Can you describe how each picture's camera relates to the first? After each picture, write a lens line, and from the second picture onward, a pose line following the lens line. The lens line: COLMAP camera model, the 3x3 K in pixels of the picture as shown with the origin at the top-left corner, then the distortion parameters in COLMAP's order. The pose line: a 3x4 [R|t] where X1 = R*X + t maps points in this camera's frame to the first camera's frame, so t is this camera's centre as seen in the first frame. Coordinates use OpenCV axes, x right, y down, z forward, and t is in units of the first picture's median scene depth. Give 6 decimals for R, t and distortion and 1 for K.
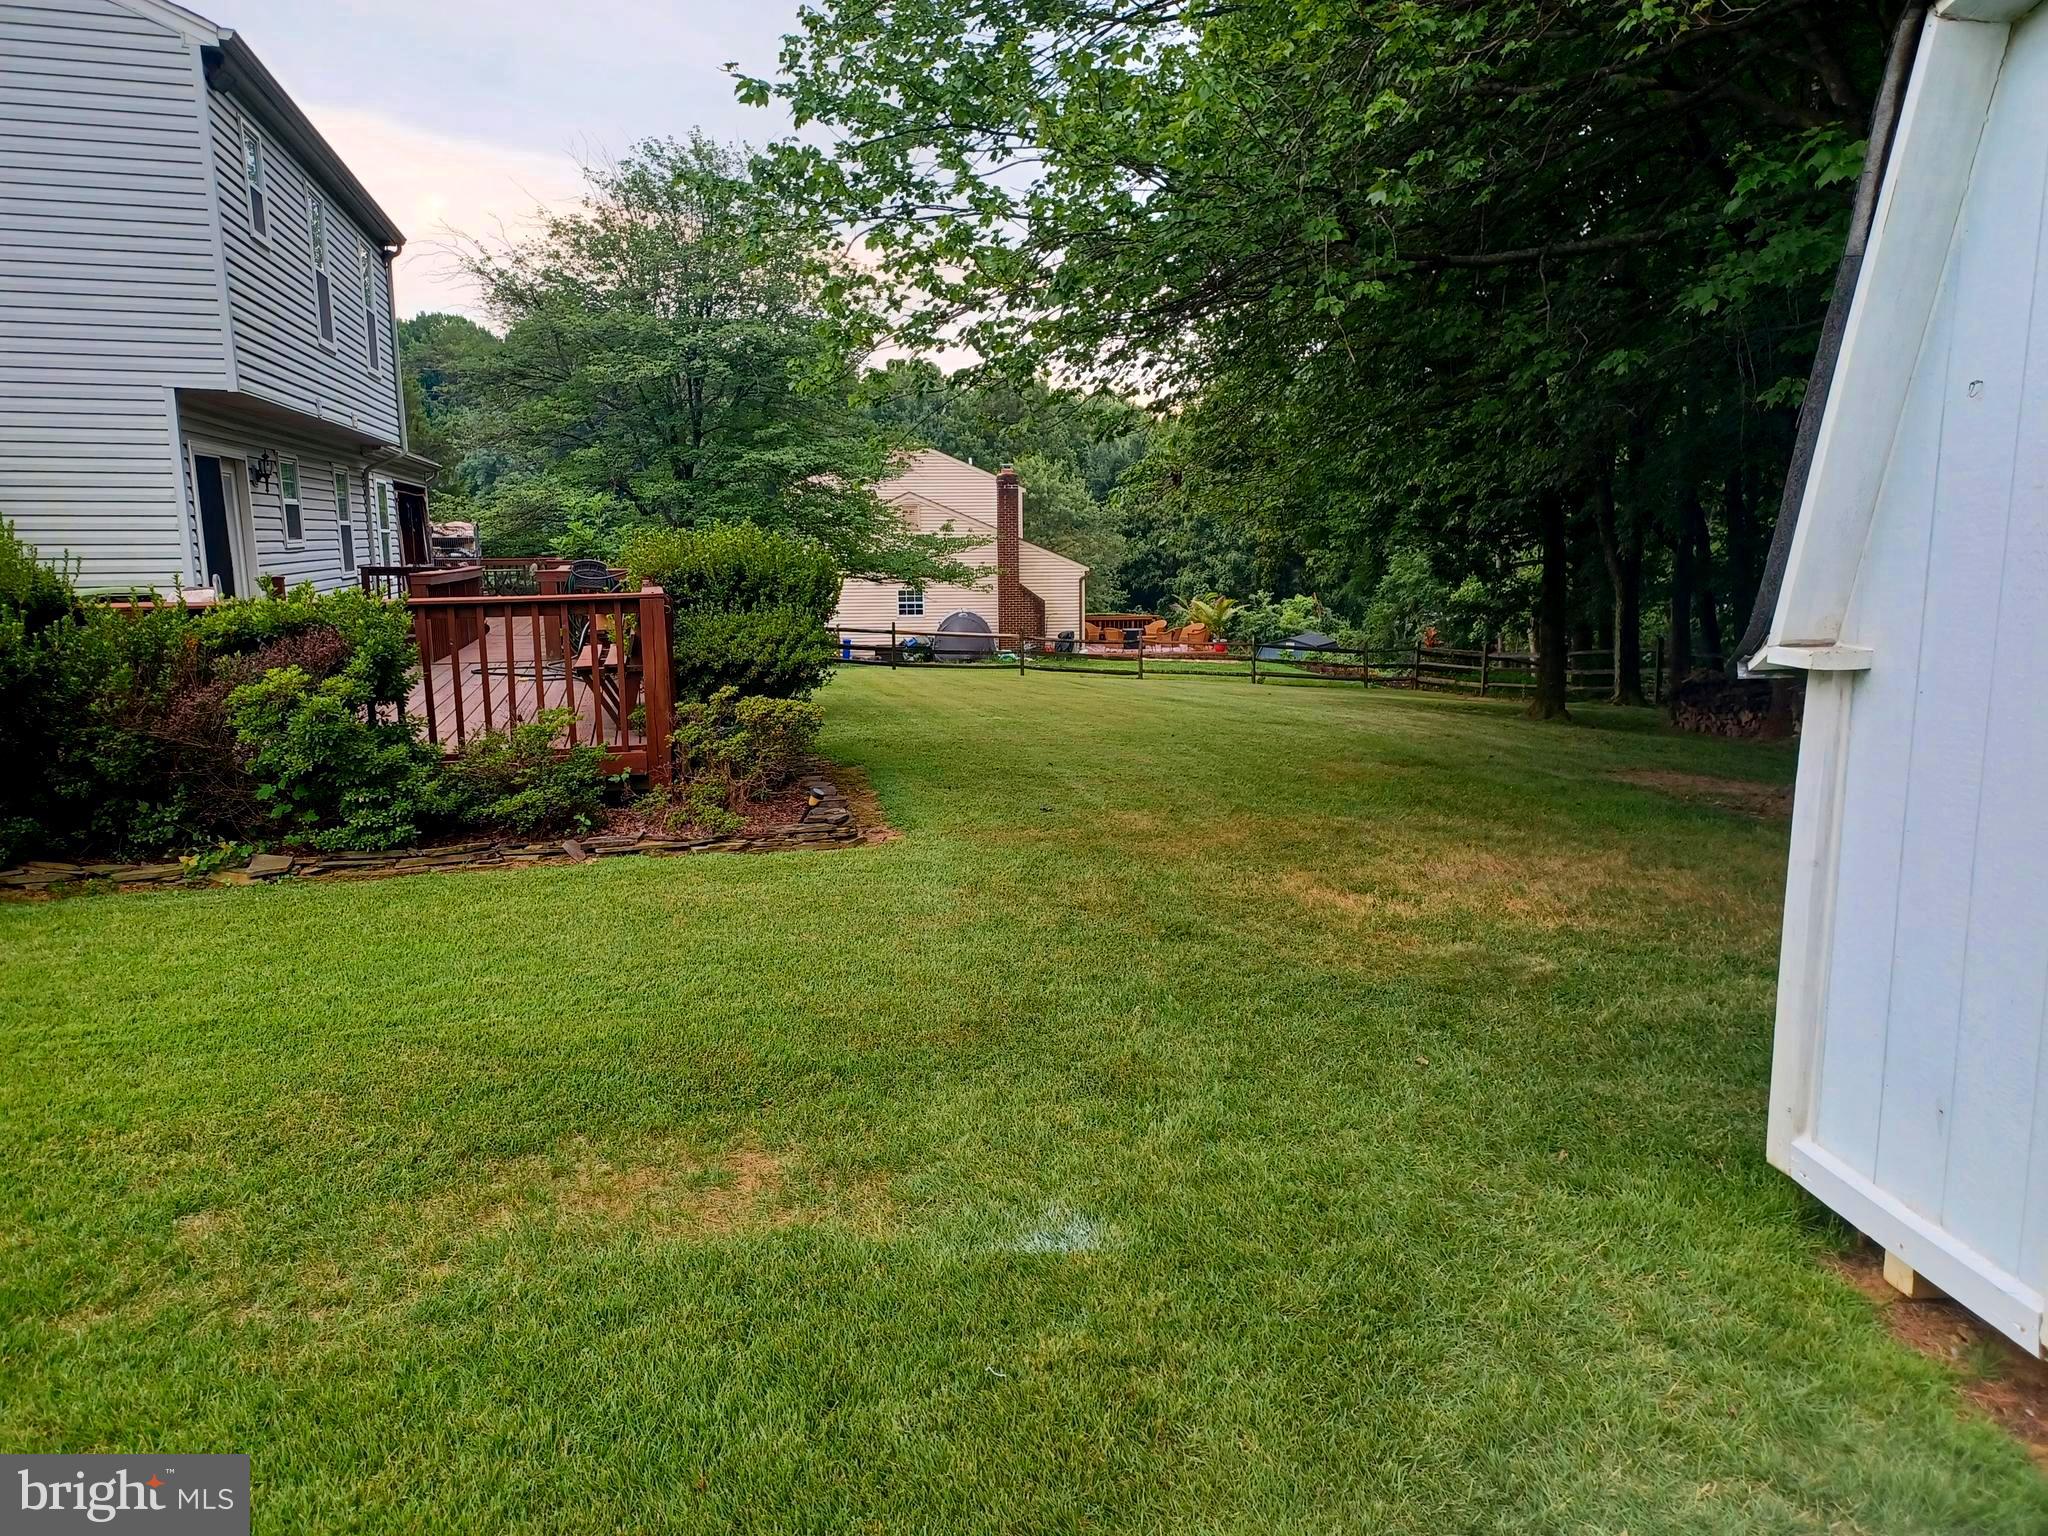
lens RADIAL K [[1497.0, 0, 1030.2], [0, 1497.0, 771.5], [0, 0, 1]] dist [0.047491, -0.001230]
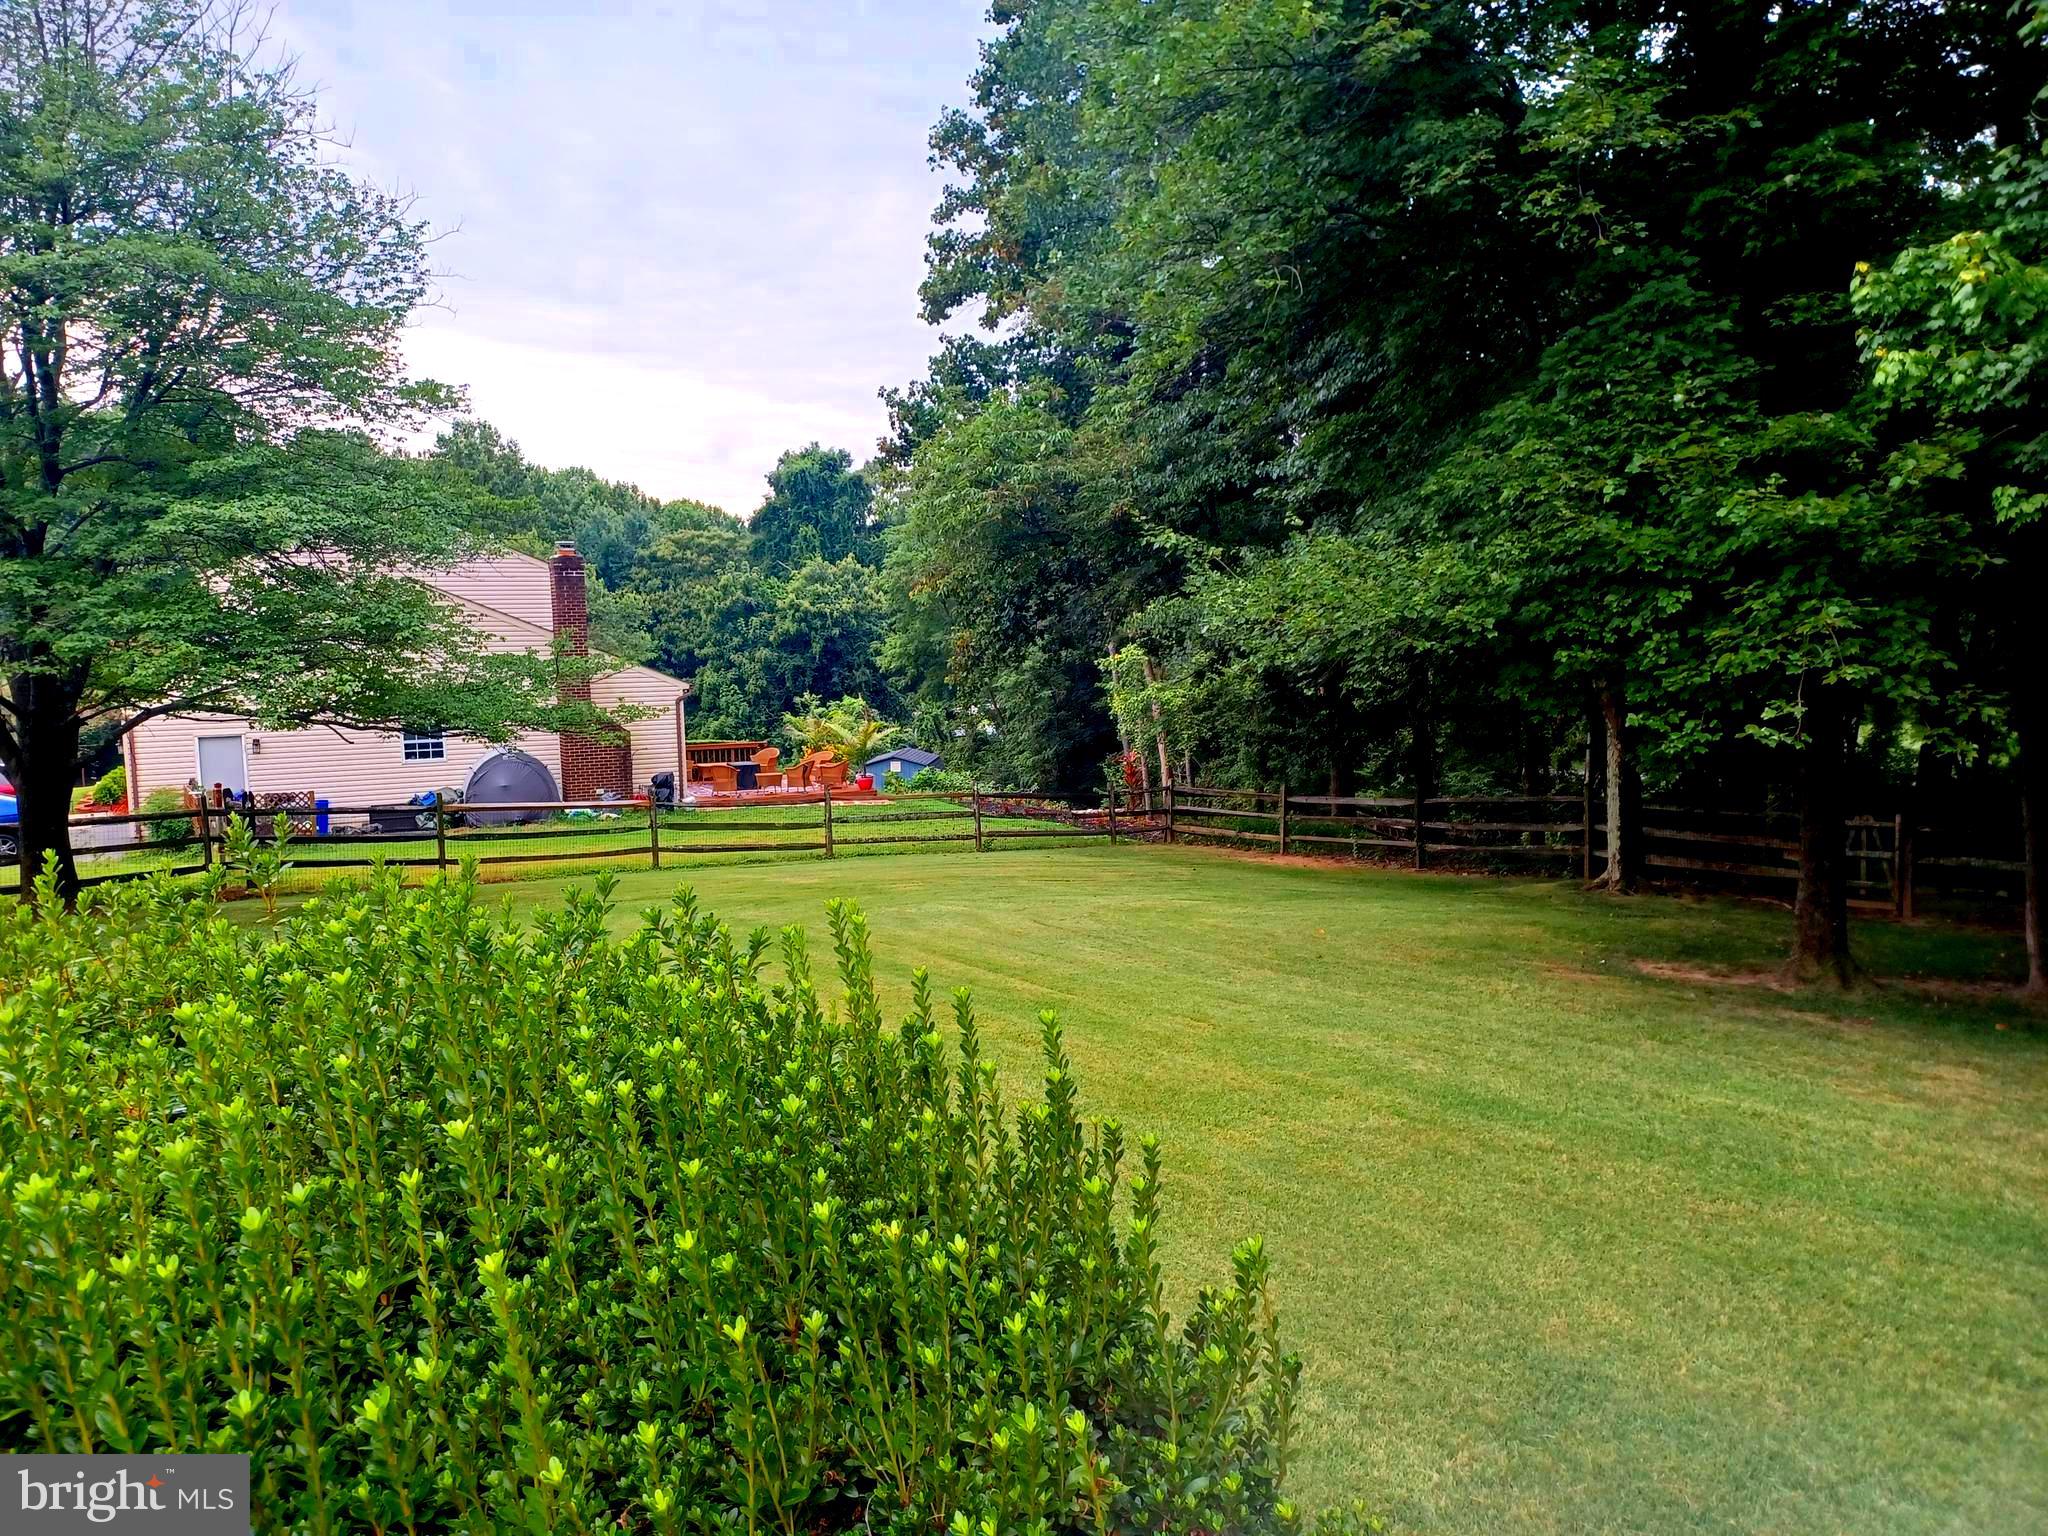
lens RADIAL K [[1497.0, 0, 1030.2], [0, 1497.0, 771.5], [0, 0, 1]] dist [0.047491, -0.001230]
pose [[0.936892, -0.041384, 0.347160, -0.061688], [0.061326, 0.997027, -0.046650, -0.050870], [-0.344198, 0.064996, 0.936645, 0.266231]]
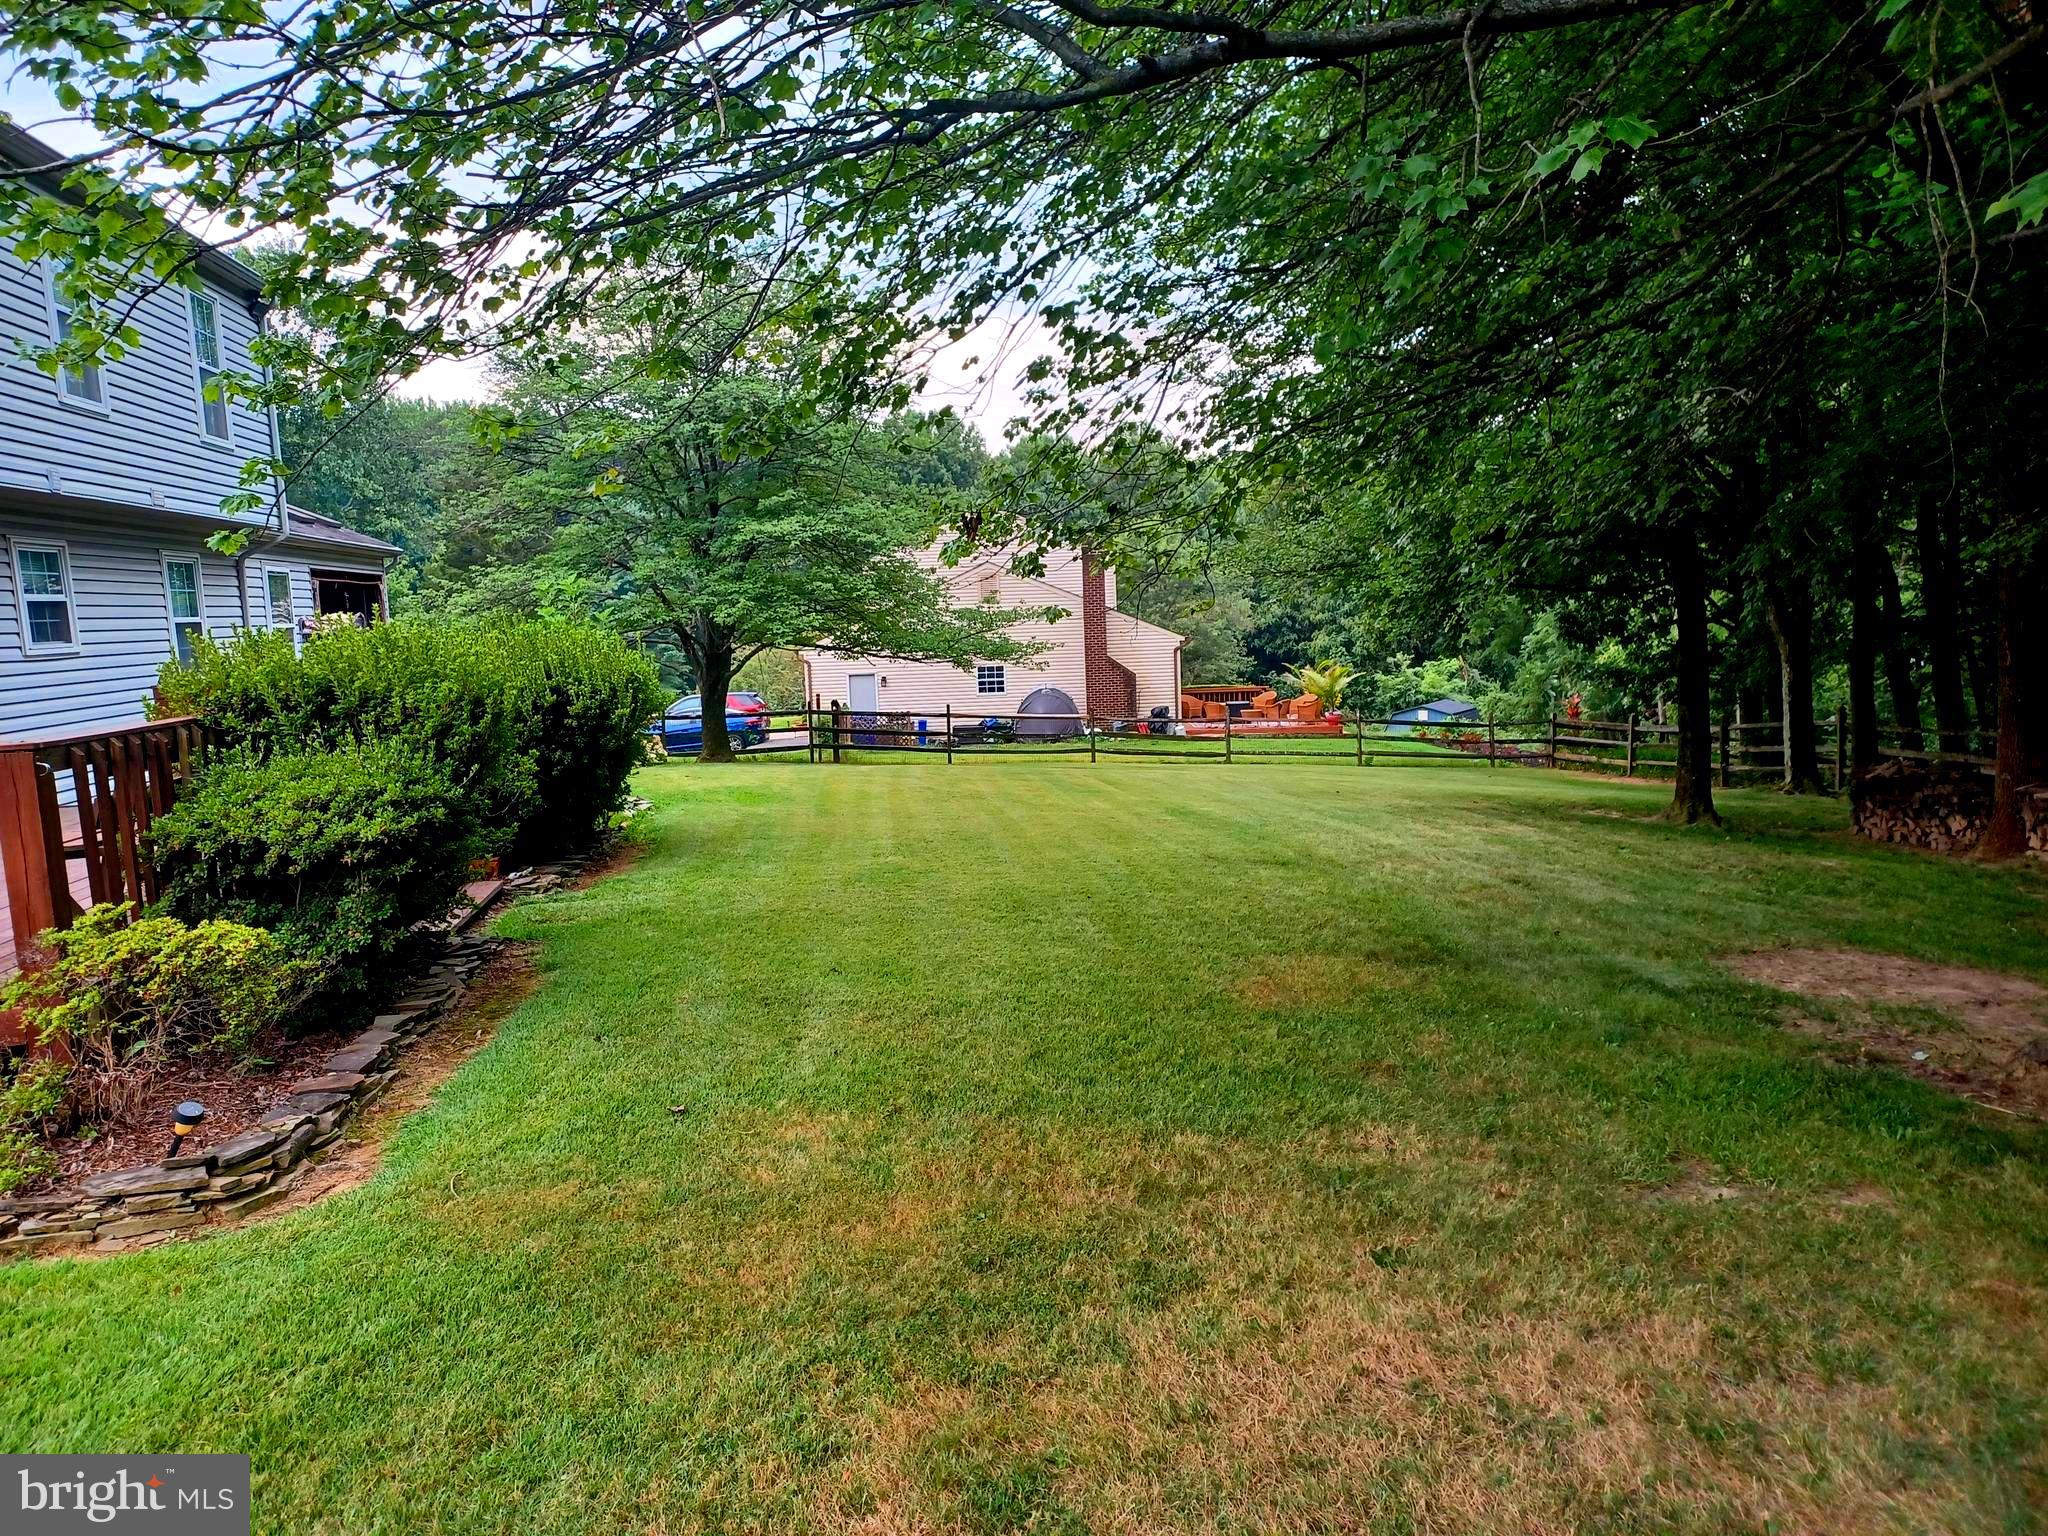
lens RADIAL K [[1498.5, 0, 1024.0], [0, 1498.5, 768.0], [0, 0, 1]] dist [0.033751, -0.001904]
pose [[0.994134, -0.015830, -0.106989, 0.039371], [0.010870, 0.998846, -0.046782, -0.014590], [0.107606, 0.045345, 0.993159, 0.084459]]
